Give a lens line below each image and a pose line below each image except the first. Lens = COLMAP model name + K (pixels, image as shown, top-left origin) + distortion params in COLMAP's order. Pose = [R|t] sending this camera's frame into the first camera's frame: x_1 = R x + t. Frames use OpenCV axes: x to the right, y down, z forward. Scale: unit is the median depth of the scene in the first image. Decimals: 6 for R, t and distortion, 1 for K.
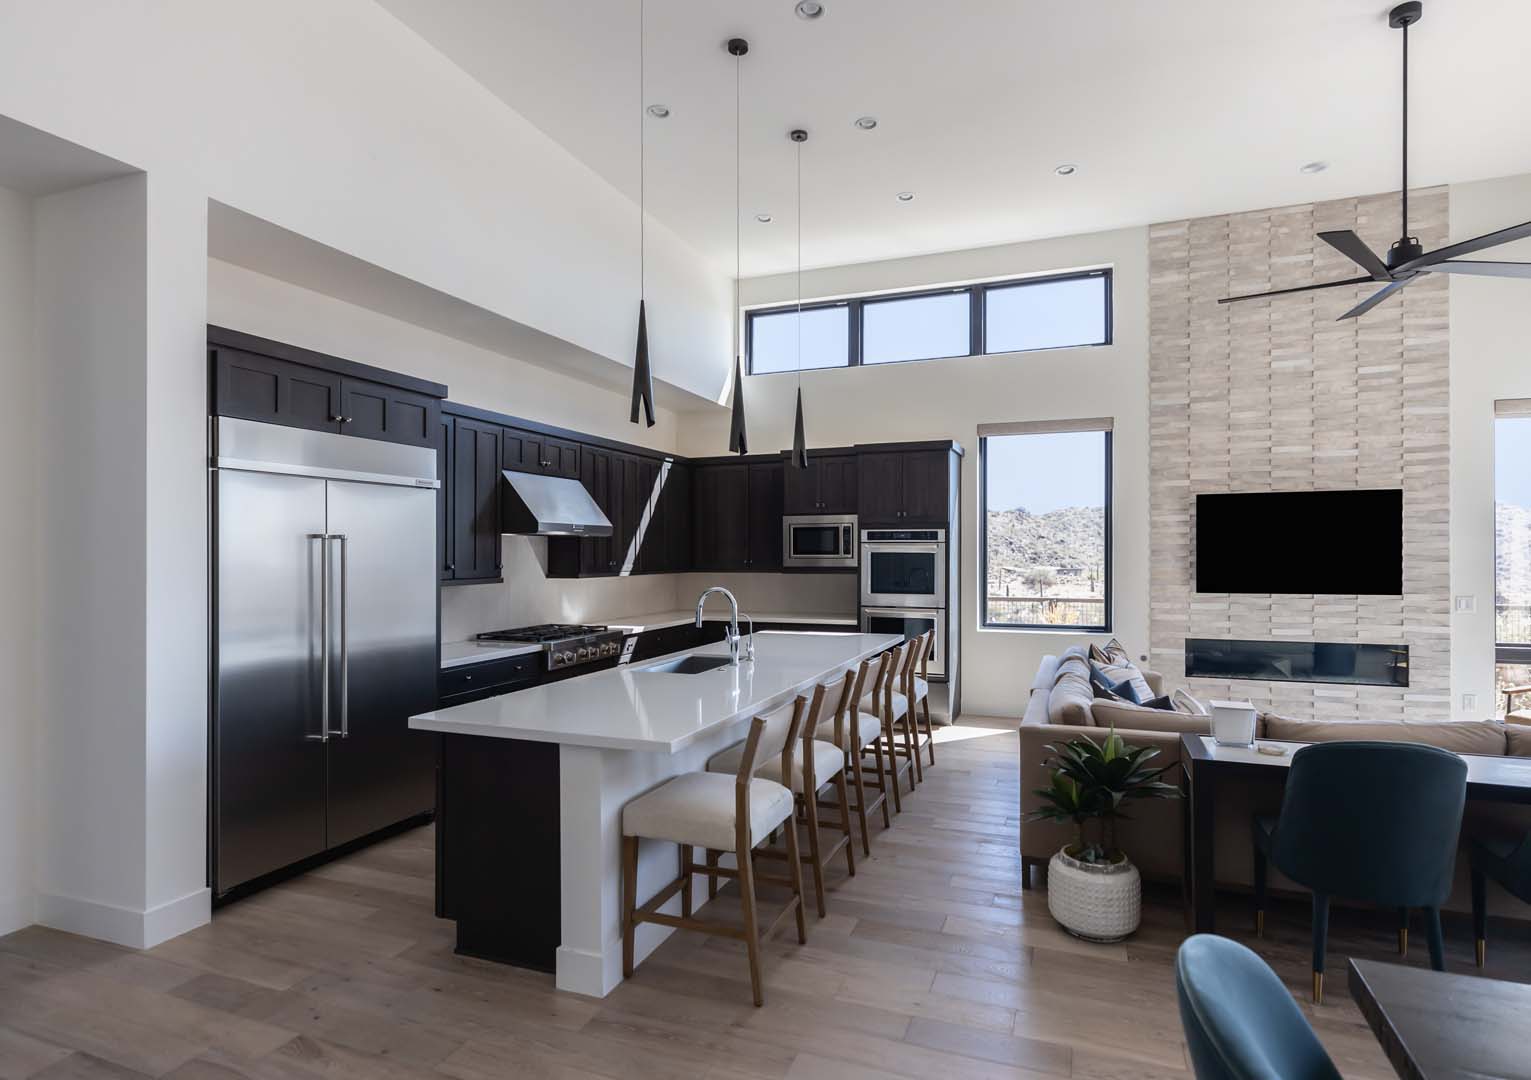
lens RADIAL K [[837.4, 0, 765.5], [0, 837.4, 540.0], [0, 0, 1]] dist [0.009269, -0.001584]
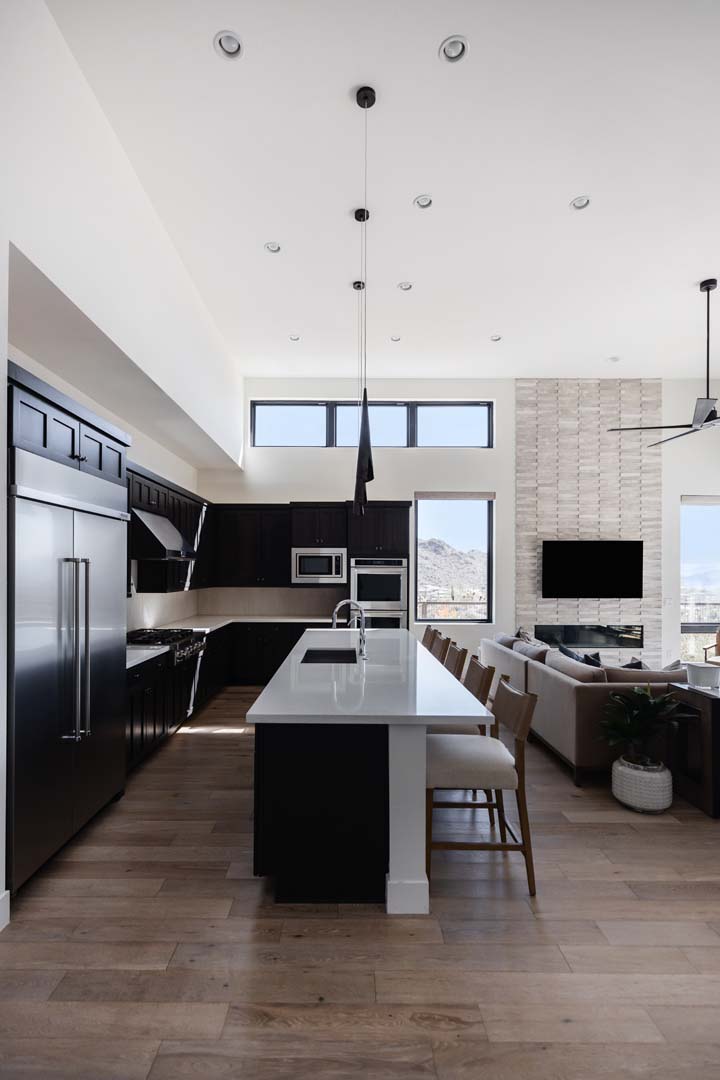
lens RADIAL K [[553.3, 0, 356.8], [0, 553.3, 564.7], [0, 0, 1]] dist [0.004890, 0.000631]
pose [[0.930788, 0.010301, 0.365414, -0.247219], [-0.011269, 0.999936, 0.000516, -0.001597], [-0.365385, -0.004598, 0.930845, 0.090968]]
